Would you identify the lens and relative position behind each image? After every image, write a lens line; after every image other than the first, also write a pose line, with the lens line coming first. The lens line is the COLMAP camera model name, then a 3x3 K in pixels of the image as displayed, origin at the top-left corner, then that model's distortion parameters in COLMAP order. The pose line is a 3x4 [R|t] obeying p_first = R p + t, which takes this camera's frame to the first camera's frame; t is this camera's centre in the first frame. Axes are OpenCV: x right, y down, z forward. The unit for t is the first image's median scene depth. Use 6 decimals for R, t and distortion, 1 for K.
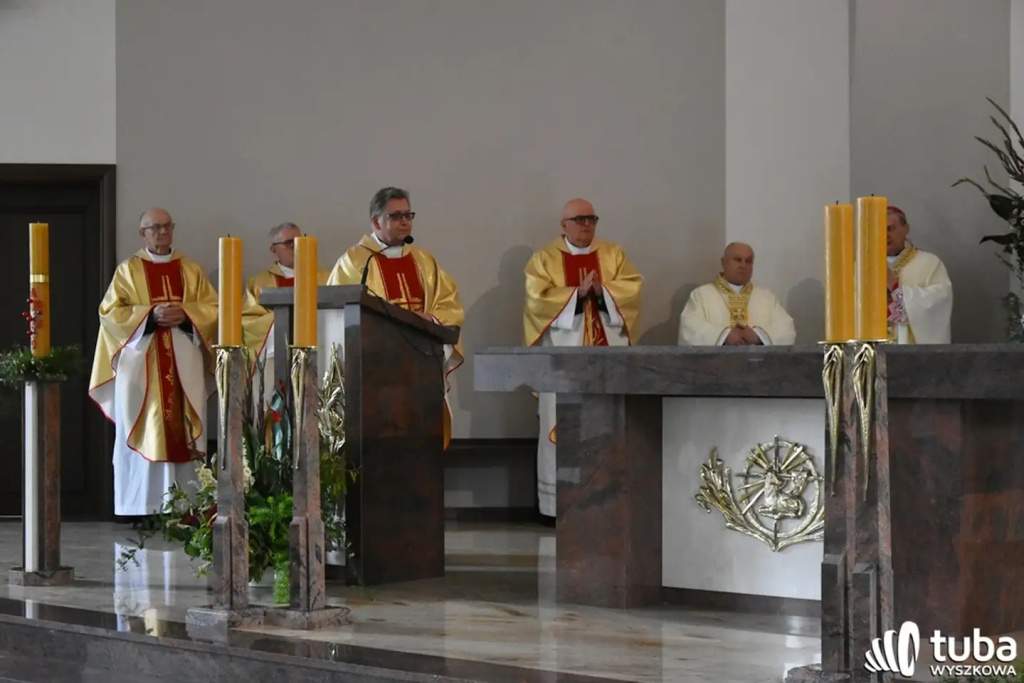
lens RADIAL K [[2891.2, 0, 512.1], [0, 2891.2, 433.5], [0, 0, 1]] dist [-0.010563, 0.257334]
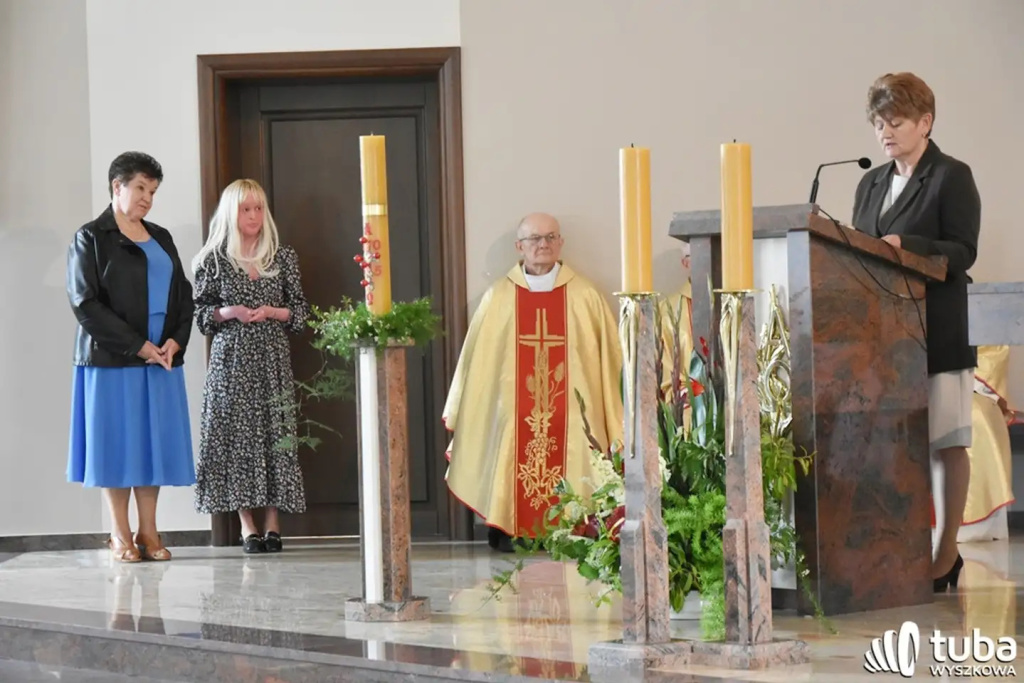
lens RADIAL K [[2891.2, 0, 512.1], [0, 2891.2, 433.5], [0, 0, 1]] dist [-0.010563, 0.257334]
pose [[0.985399, -0.020724, -0.168994, -0.004021], [0.024162, 0.999540, 0.018316, -0.008666], [0.168537, -0.022132, 0.985447, 0.265929]]
